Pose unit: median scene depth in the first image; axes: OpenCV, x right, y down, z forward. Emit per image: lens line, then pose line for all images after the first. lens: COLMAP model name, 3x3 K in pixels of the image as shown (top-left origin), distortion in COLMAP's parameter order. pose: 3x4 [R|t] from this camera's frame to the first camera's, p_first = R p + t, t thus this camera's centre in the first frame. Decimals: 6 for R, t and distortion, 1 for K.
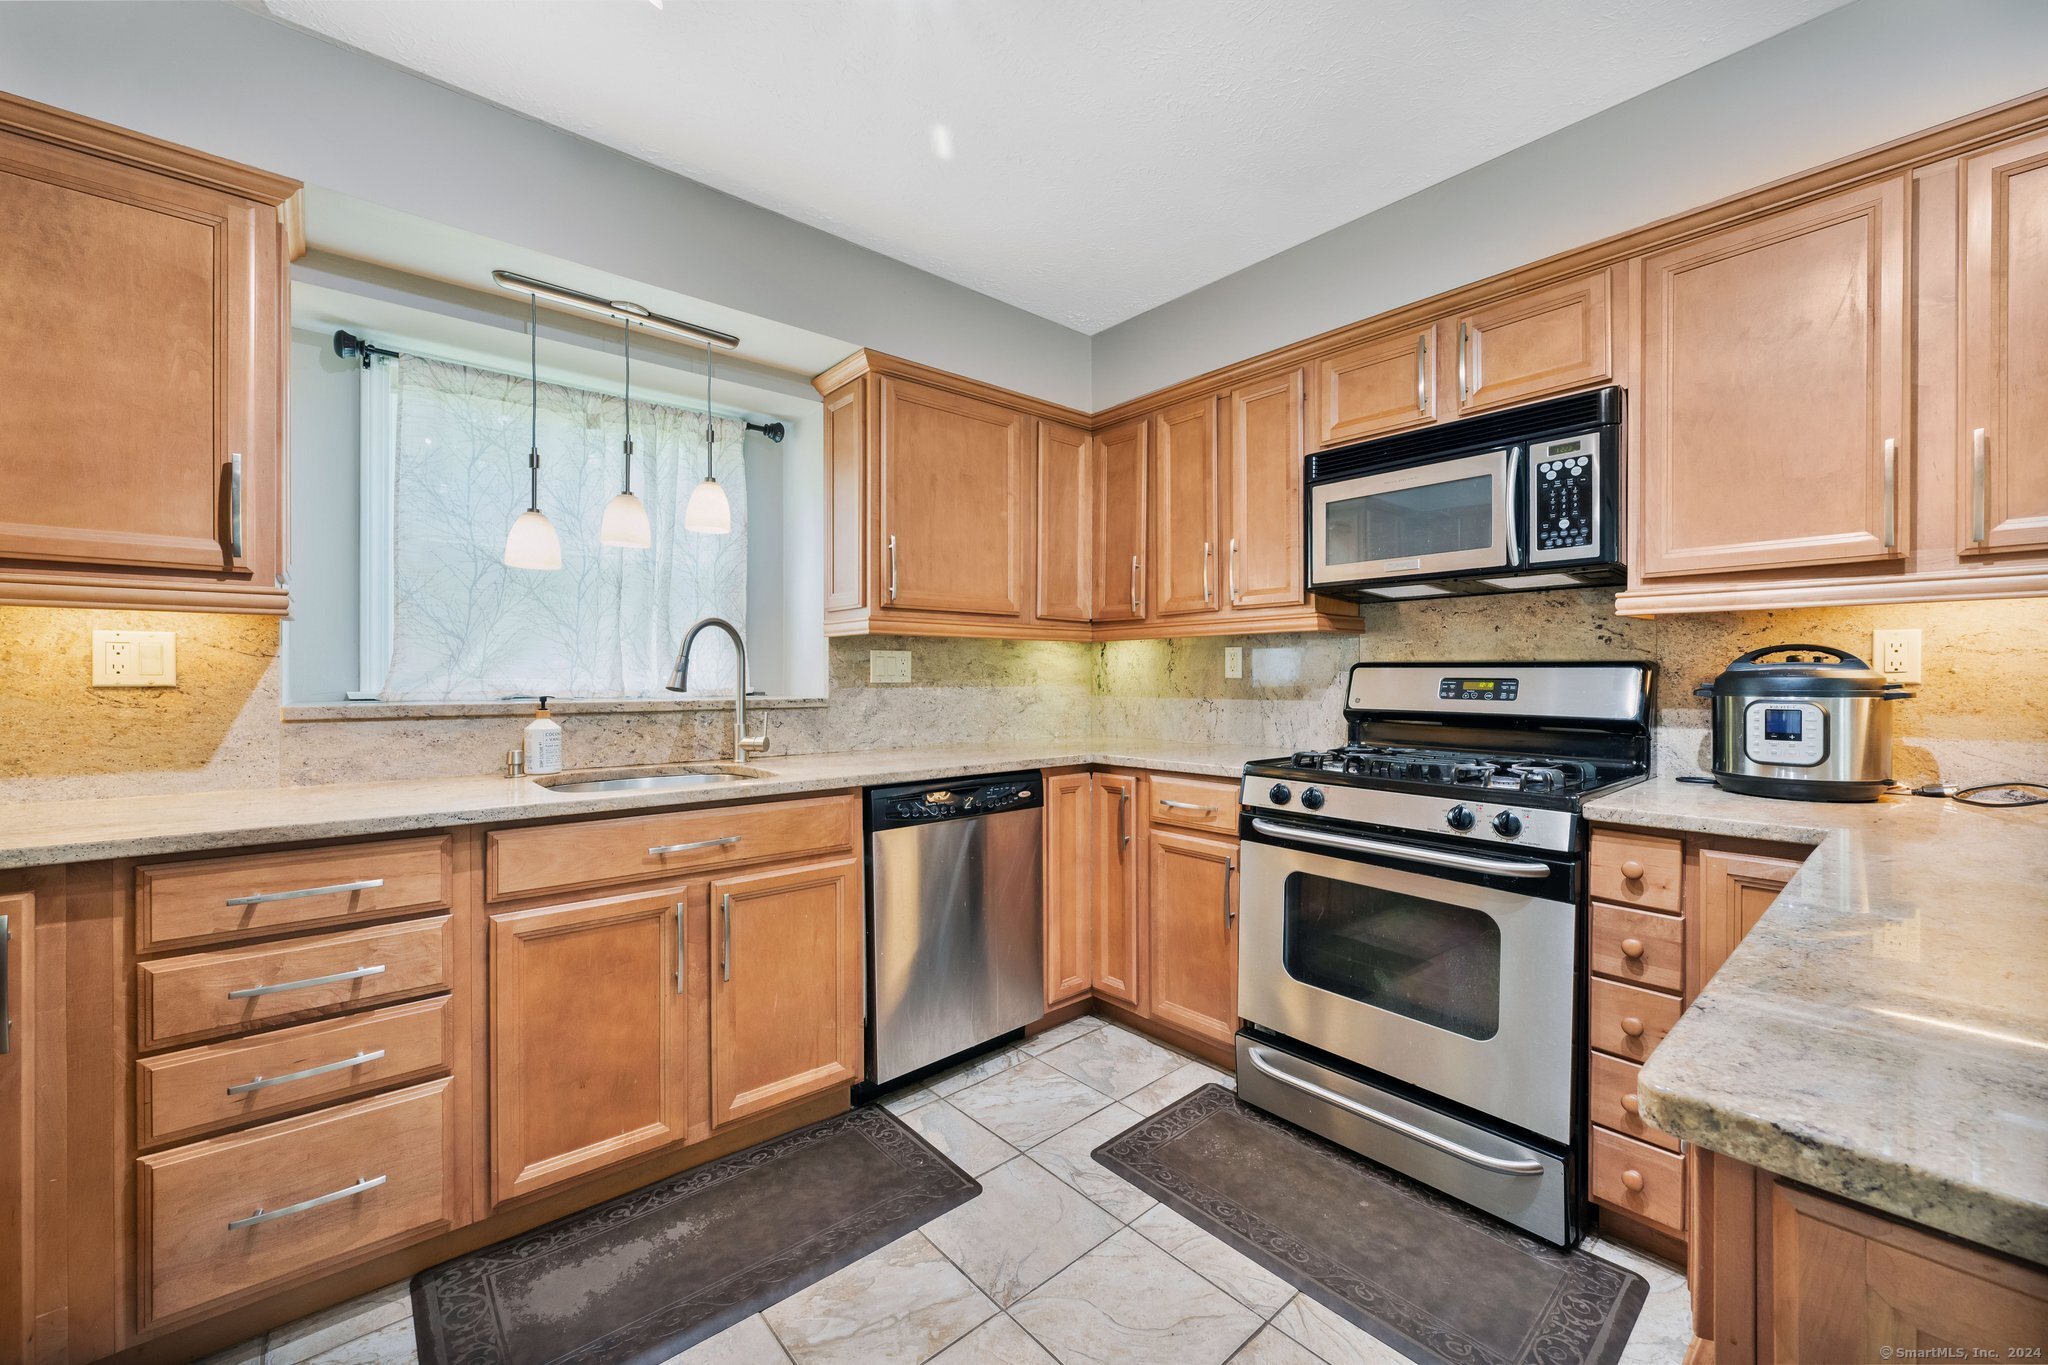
lens RADIAL K [[814.2, 0, 1063.0], [0, 814.2, 683.1], [0, 0, 1]] dist [-0.002833, -0.000433]
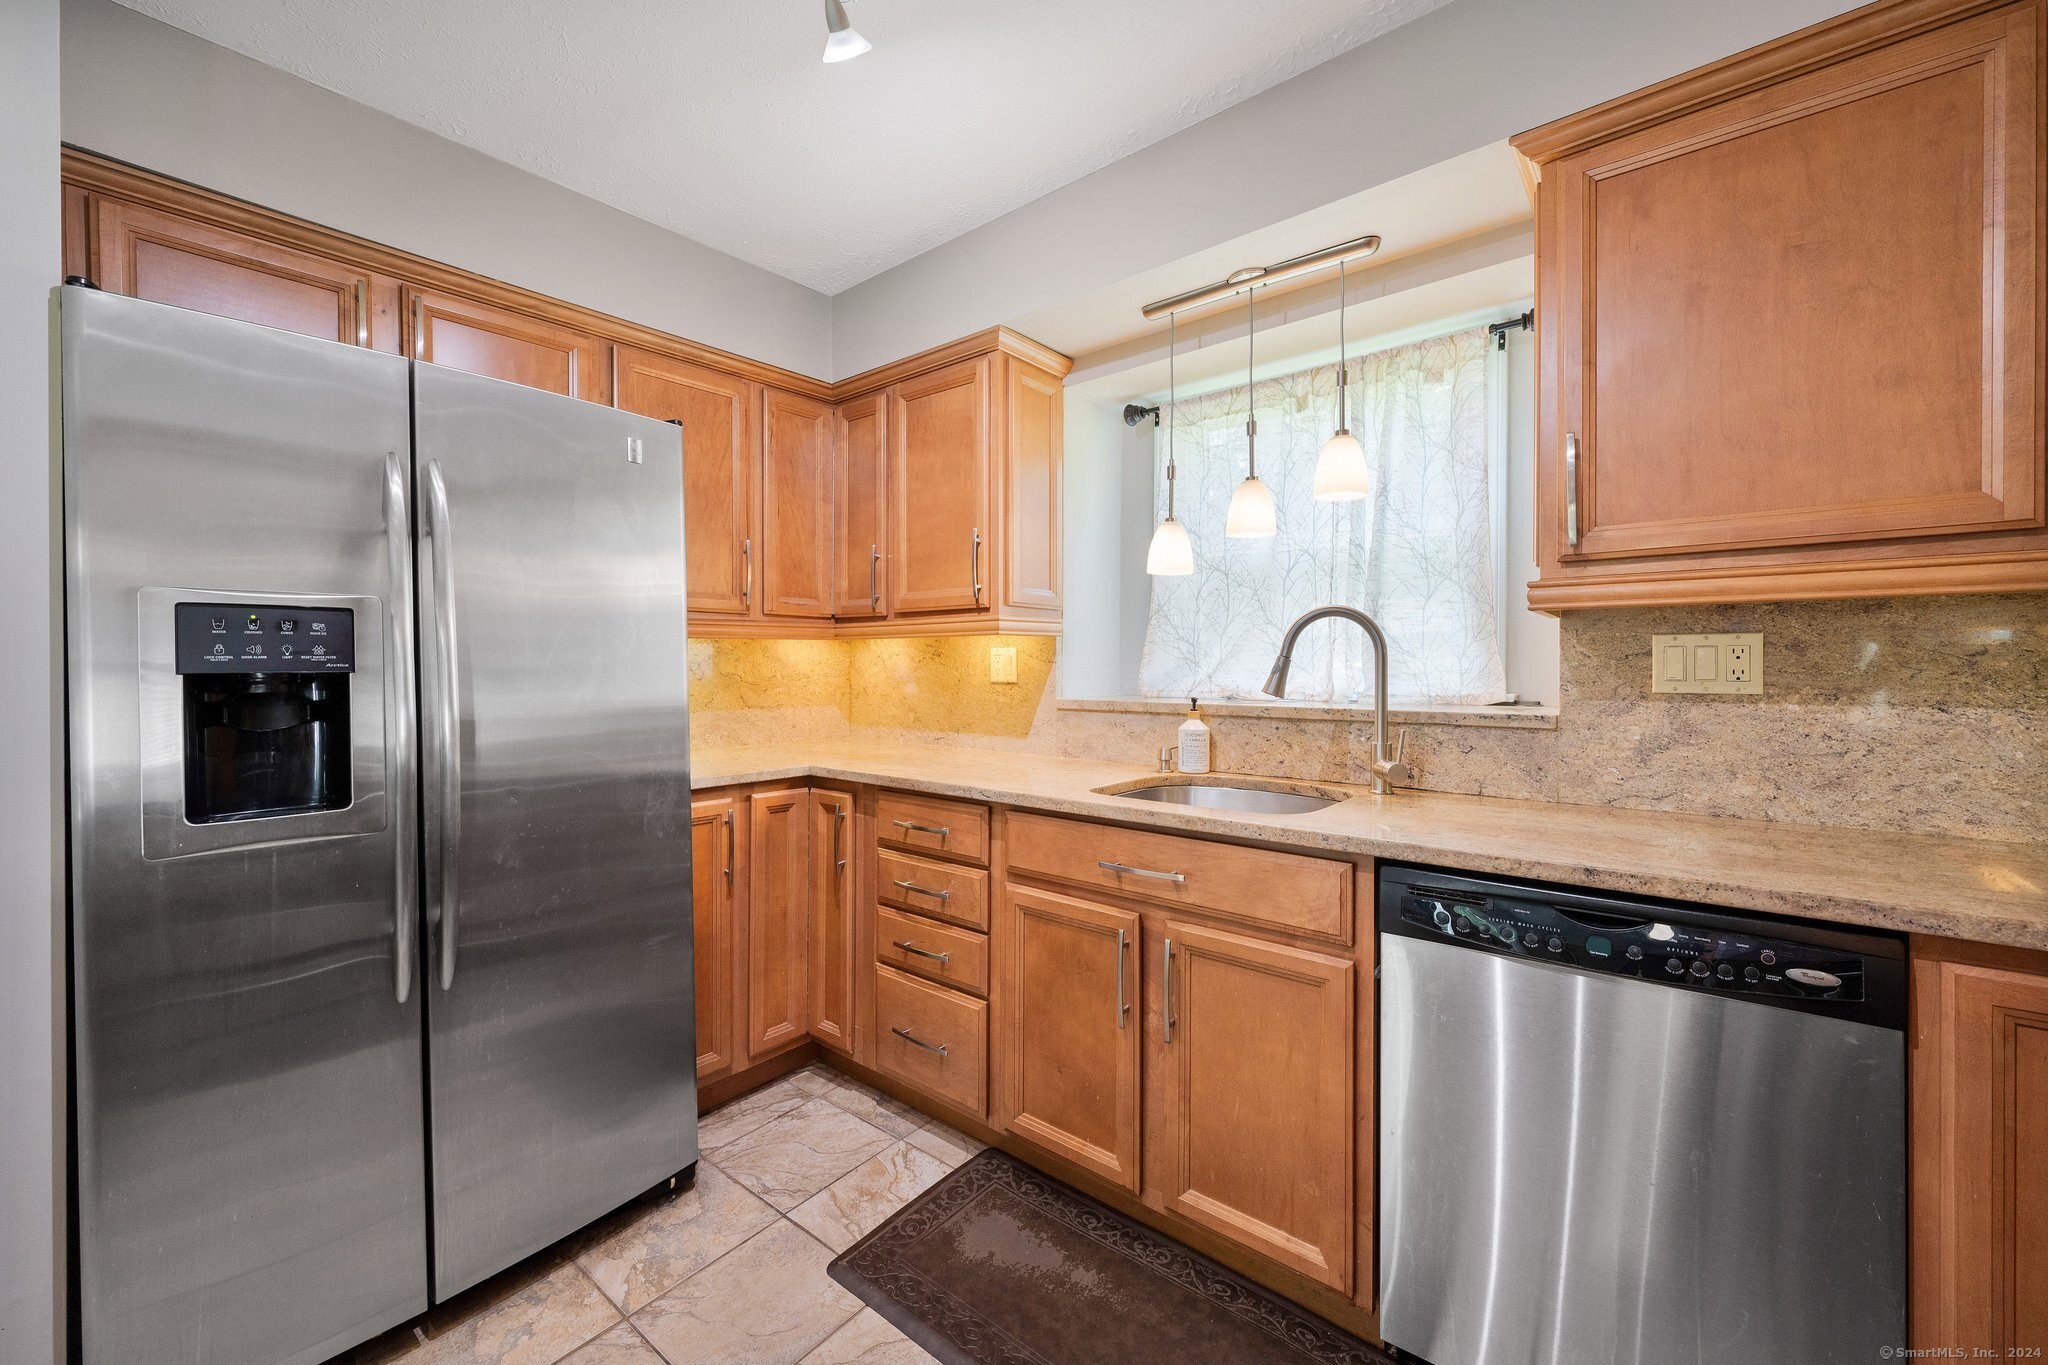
lens RADIAL K [[815.1, 0, 1006.8], [0, 815.1, 674.2], [0, 0, 1]] dist [0.001680, 0.000294]
pose [[0.133182, 0.007281, -0.991065, 0.337741], [-0.006873, 0.999956, 0.006422, -0.017358], [0.991068, 0.005956, 0.133226, 0.604515]]
